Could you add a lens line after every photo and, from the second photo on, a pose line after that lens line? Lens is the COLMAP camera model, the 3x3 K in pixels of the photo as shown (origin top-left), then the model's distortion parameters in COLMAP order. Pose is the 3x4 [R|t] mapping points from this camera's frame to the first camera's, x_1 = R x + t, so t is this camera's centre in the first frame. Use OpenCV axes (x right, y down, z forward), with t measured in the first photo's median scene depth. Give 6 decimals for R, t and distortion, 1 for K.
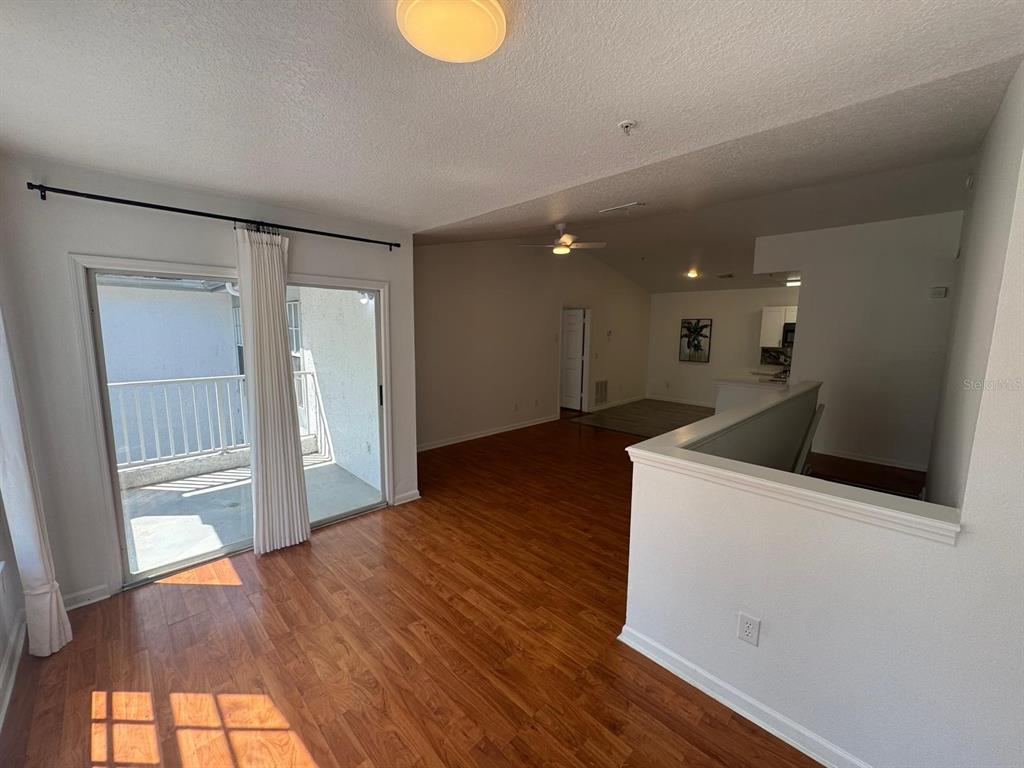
lens RADIAL K [[409.1, 0, 512.3], [0, 409.1, 382.7], [0, 0, 1]] dist [-0.002461, -0.000200]
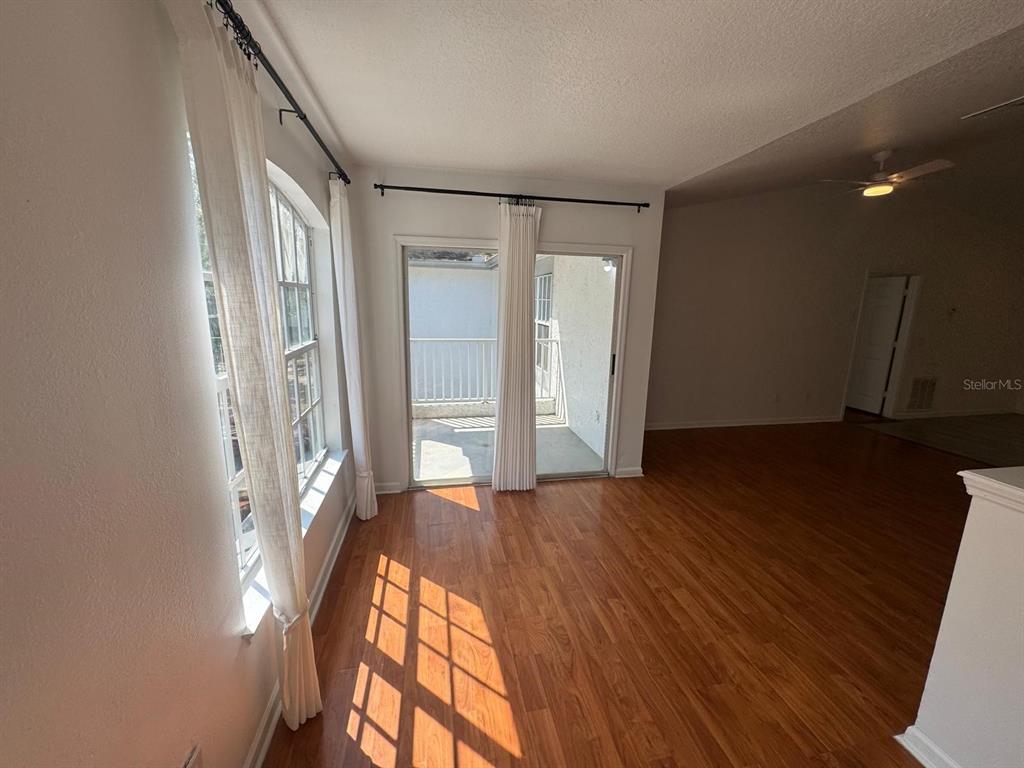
lens RADIAL K [[409.1, 0, 512.3], [0, 409.1, 382.7], [0, 0, 1]] dist [-0.002461, -0.000200]
pose [[0.833321, 0.112549, -0.541211, 0.017178], [-0.083258, 0.993439, 0.078399, 0.022401], [0.546484, -0.020272, 0.837224, 0.061857]]
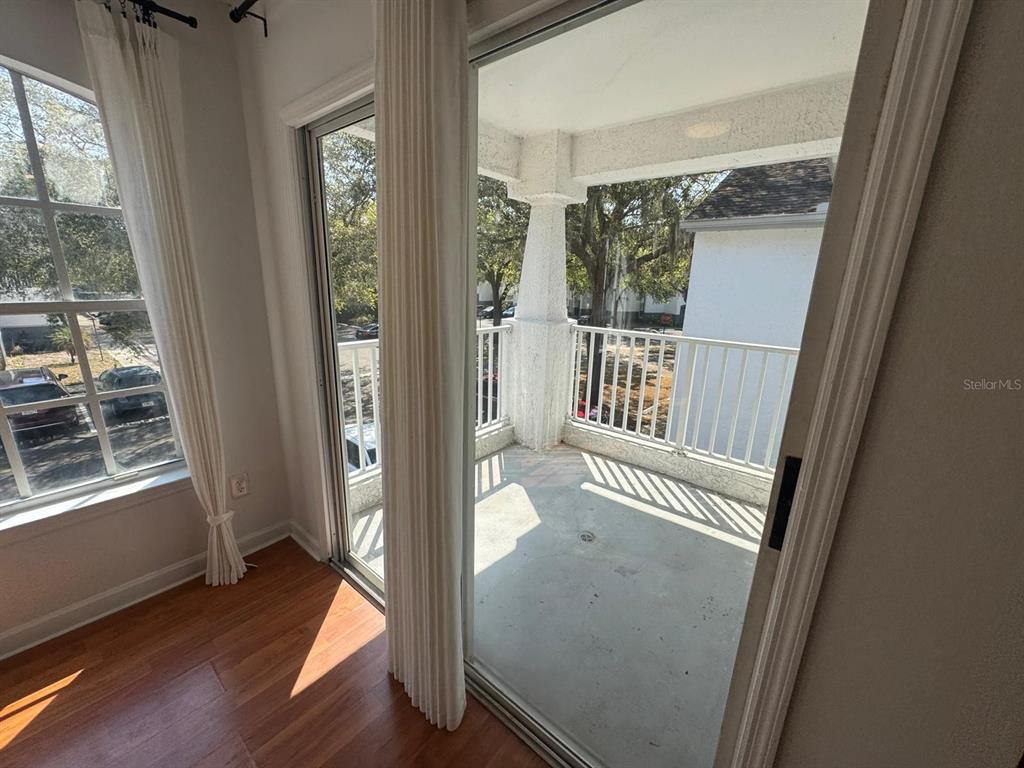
lens RADIAL K [[409.1, 0, 512.3], [0, 409.1, 382.7], [0, 0, 1]] dist [-0.002461, -0.000200]
pose [[0.093544, 0.240638, -0.966097, -0.211940], [-0.160778, 0.961267, 0.223867, -0.075936], [0.982548, 0.134385, 0.128610, 1.140998]]
